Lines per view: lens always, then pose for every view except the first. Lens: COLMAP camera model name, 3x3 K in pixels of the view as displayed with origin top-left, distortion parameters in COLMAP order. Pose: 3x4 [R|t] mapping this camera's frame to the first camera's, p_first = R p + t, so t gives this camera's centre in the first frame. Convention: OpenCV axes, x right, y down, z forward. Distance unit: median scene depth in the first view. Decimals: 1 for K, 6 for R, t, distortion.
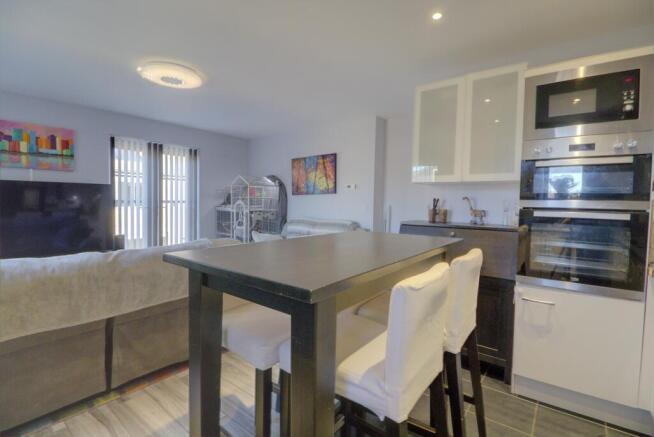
lens RADIAL K [[301.9, 0, 328.6], [0, 301.9, 216.2], [0, 0, 1]] dist [-0.016910, -0.001330]
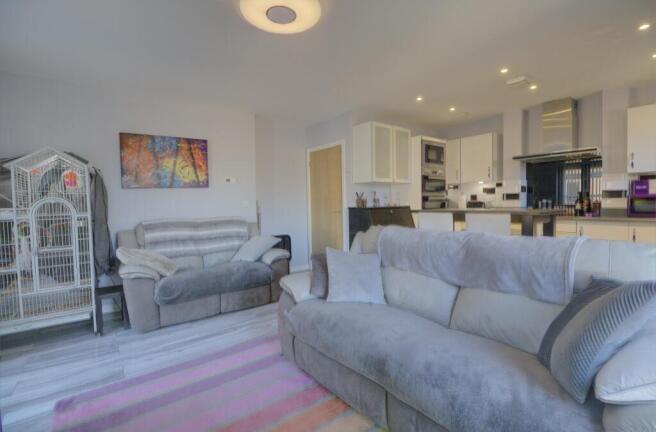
lens RADIAL K [[297.2, 0, 330.2], [0, 297.2, 212.6], [0, 0, 1]] dist [-0.001237, -0.000028]
pose [[0.248721, -0.058119, 0.966830, -0.698395], [0.065308, 0.996933, 0.043127, -0.017625], [-0.966371, 0.052415, 0.251753, 0.452191]]
